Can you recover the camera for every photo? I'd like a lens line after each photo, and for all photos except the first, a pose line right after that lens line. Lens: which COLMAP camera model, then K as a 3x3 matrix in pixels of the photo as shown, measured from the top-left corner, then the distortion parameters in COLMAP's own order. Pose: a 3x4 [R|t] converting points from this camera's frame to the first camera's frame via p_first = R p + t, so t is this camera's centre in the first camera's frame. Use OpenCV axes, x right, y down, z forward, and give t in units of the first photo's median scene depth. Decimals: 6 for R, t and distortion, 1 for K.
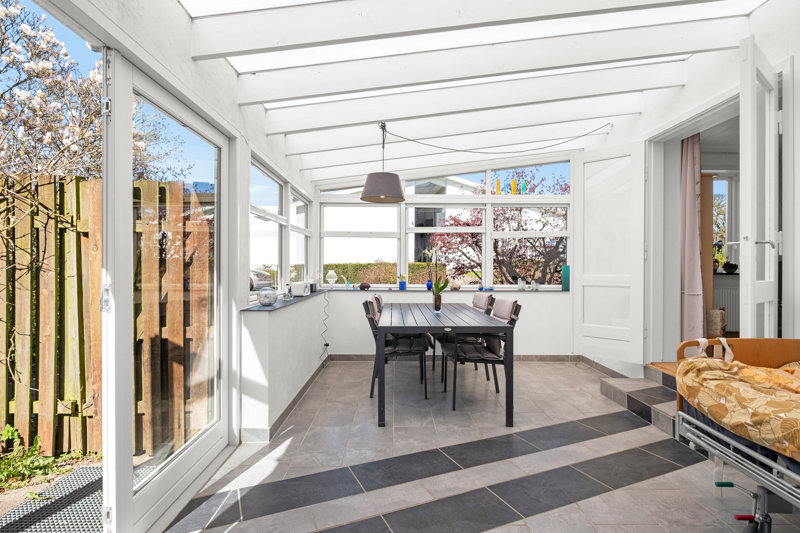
lens RADIAL K [[418.2, 0, 400.0], [0, 418.2, 266.5], [0, 0, 1]] dist [-0.001023, 0.000106]
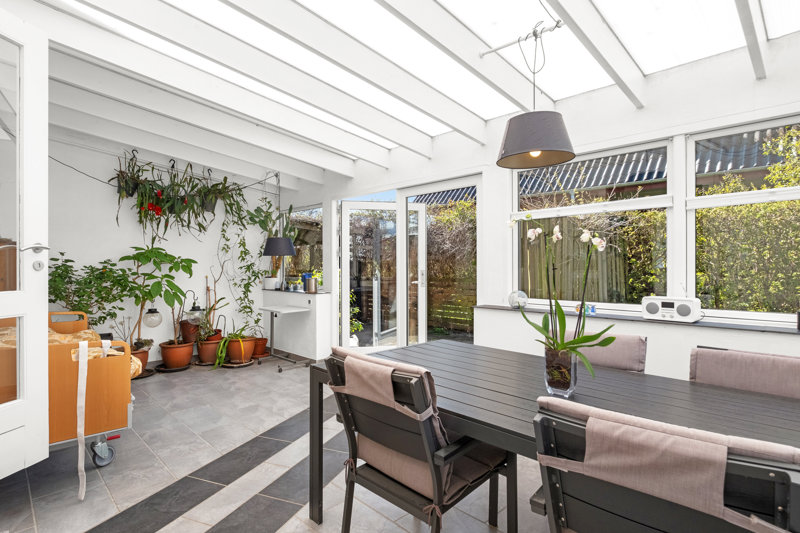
lens RADIAL K [[418.2, 0, 400.0], [0, 418.2, 266.5], [0, 0, 1]] dist [-0.001023, 0.000106]
pose [[-0.725048, -0.009933, -0.688626, 0.816919], [-0.010249, 0.999941, -0.003632, -0.015387], [0.688622, 0.004424, -0.725107, 2.056273]]
